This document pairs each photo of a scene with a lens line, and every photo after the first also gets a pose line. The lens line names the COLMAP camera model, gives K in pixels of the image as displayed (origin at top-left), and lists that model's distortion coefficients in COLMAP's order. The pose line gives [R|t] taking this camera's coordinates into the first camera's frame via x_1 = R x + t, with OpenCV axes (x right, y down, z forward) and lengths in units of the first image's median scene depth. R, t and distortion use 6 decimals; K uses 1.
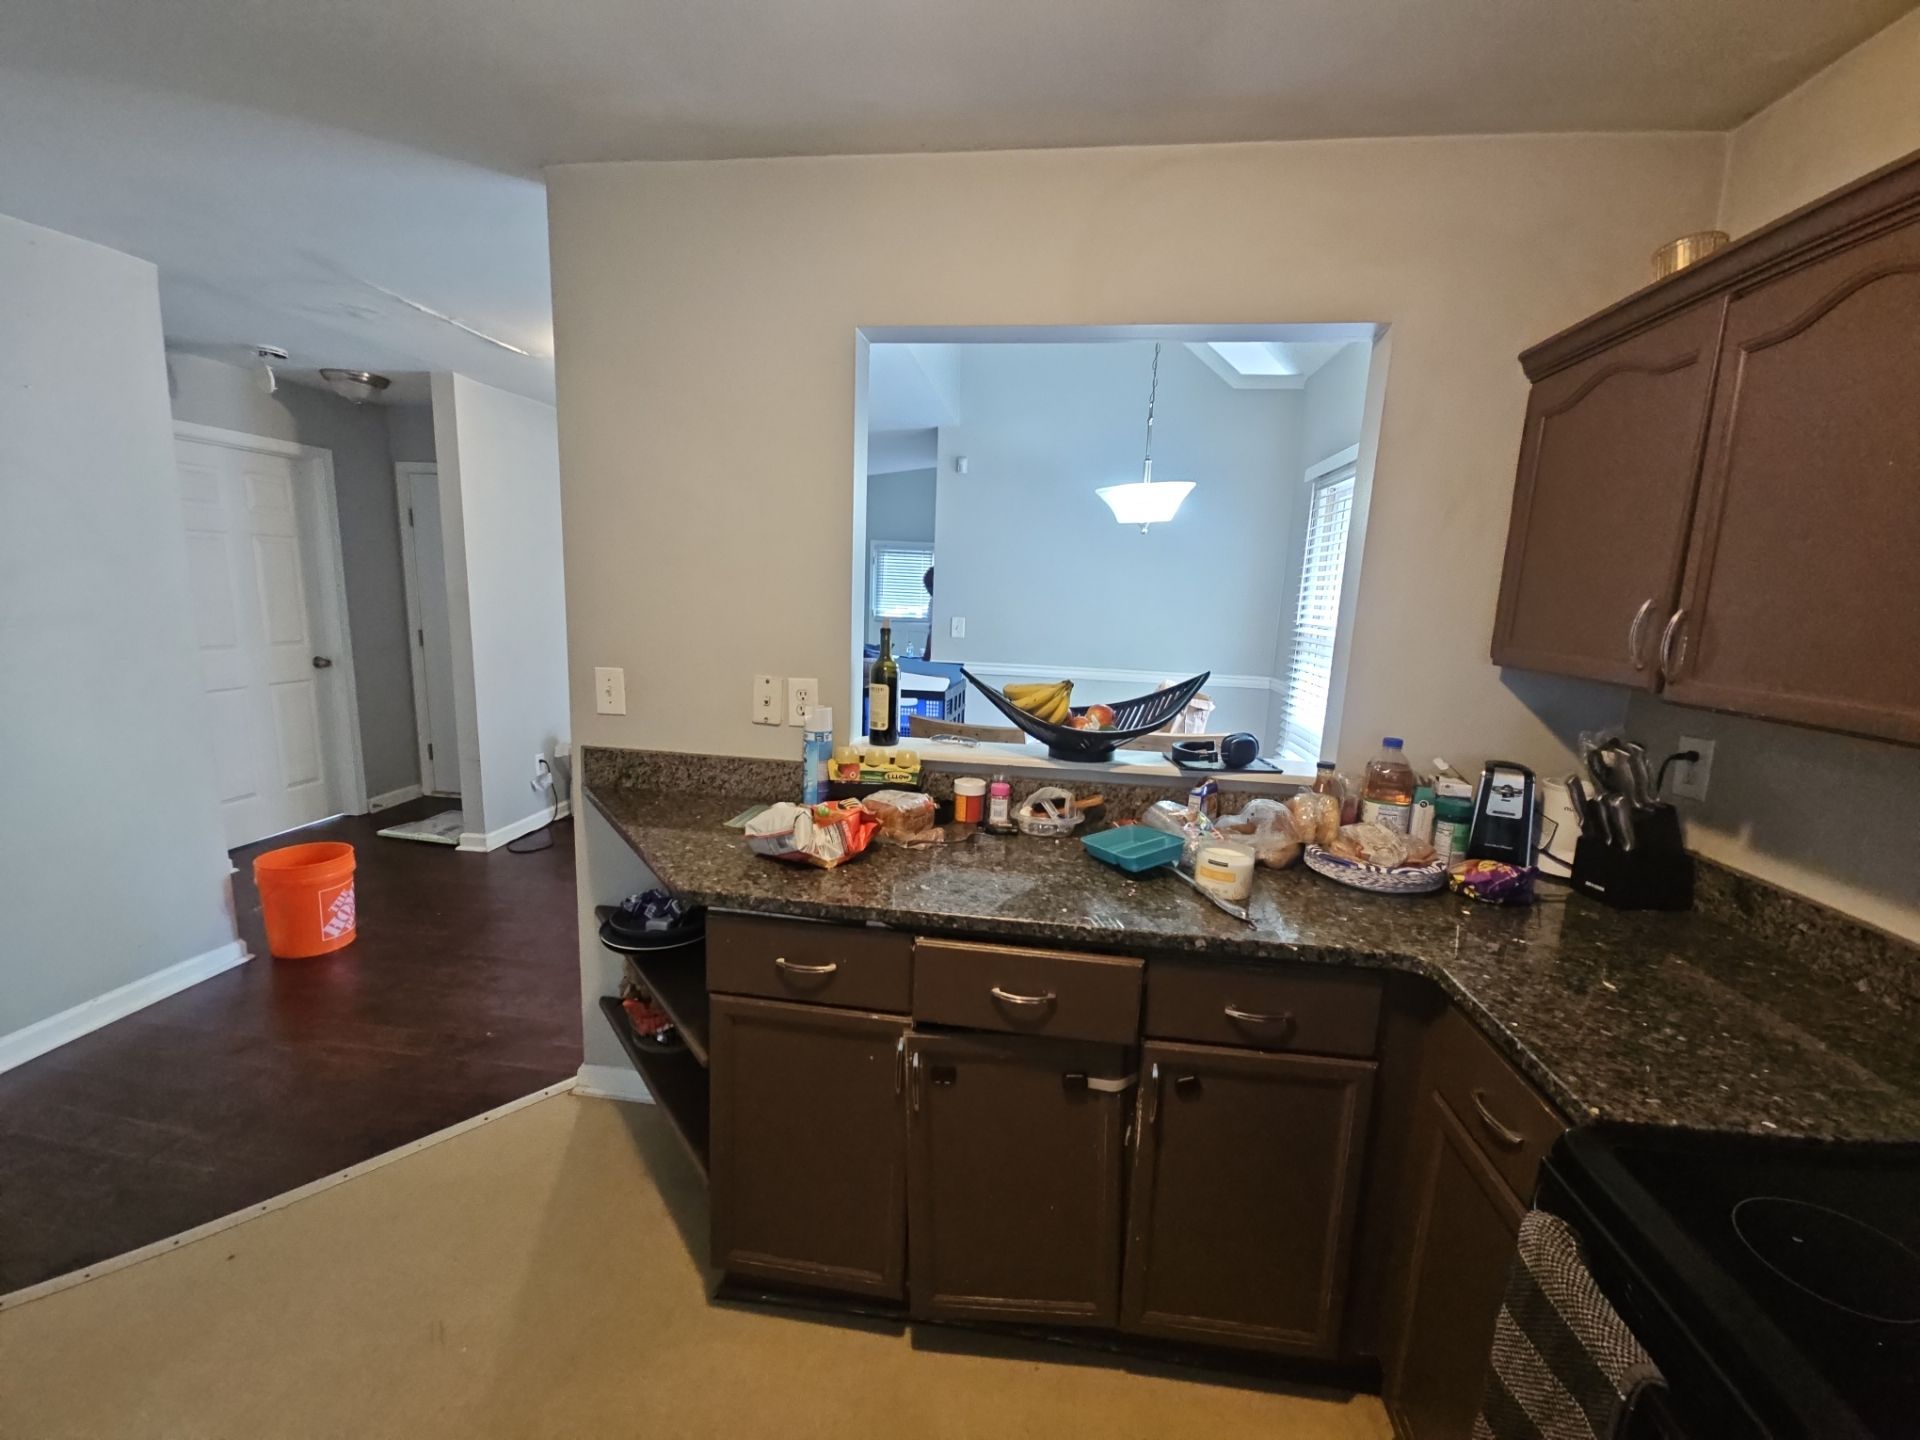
lens RADIAL K [[765.2, 0, 960.0], [0, 765.2, 720.0], [0, 0, 1]] dist [0.001860, 0.000046]
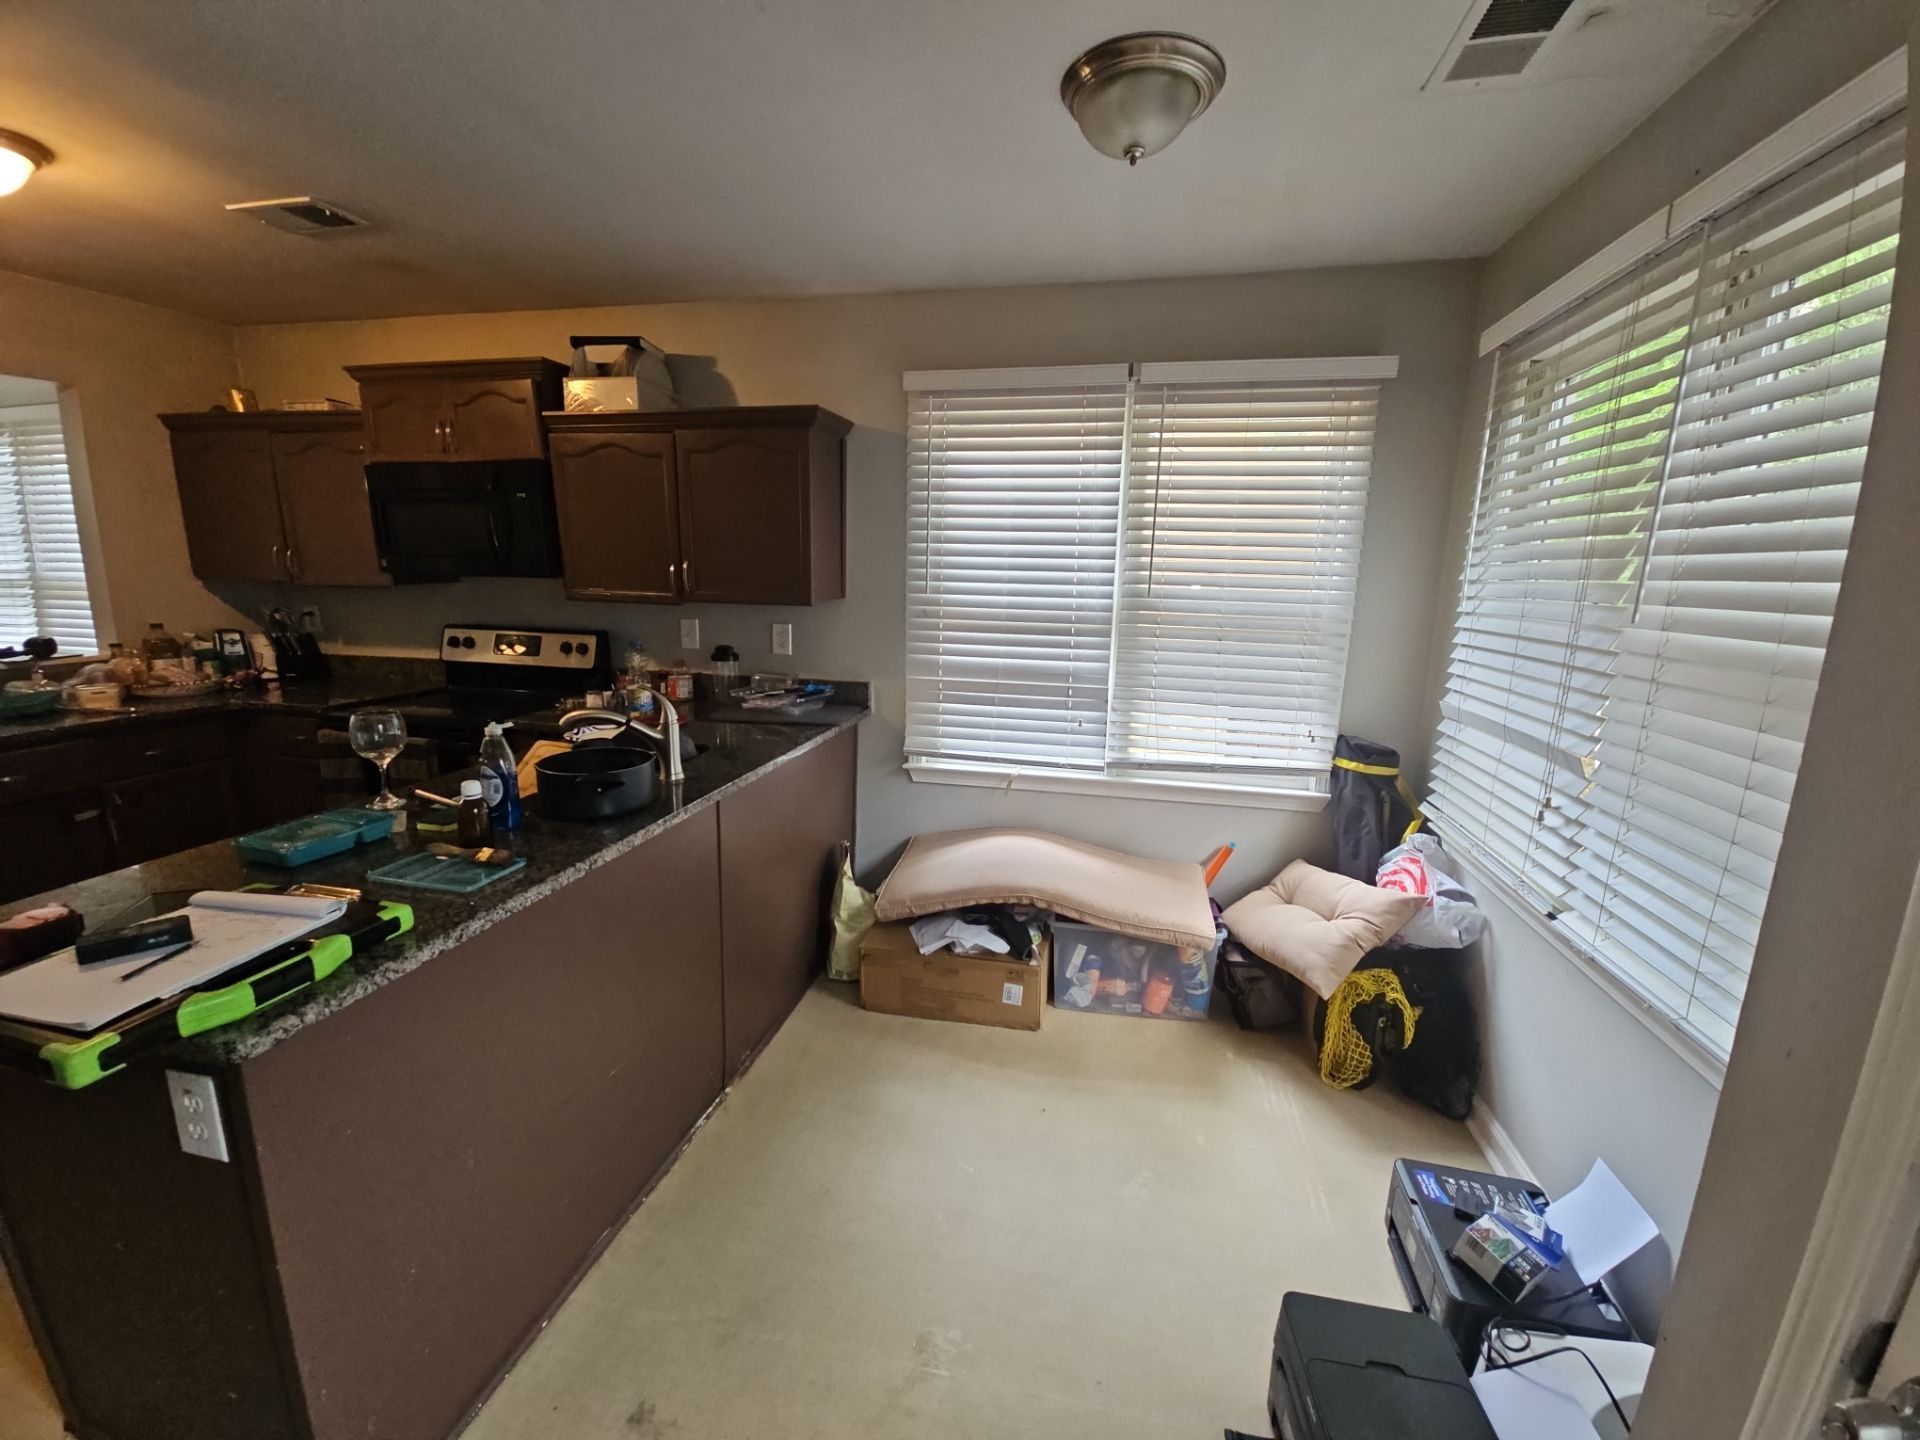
lens RADIAL K [[765.2, 0, 960.0], [0, 765.2, 720.0], [0, 0, 1]] dist [0.001860, 0.000046]
pose [[0.075119, -0.232586, 0.969671, -1.171580], [0.148318, 0.964208, 0.219785, 0.136719], [-0.986083, 0.127310, 0.106927, -1.097431]]
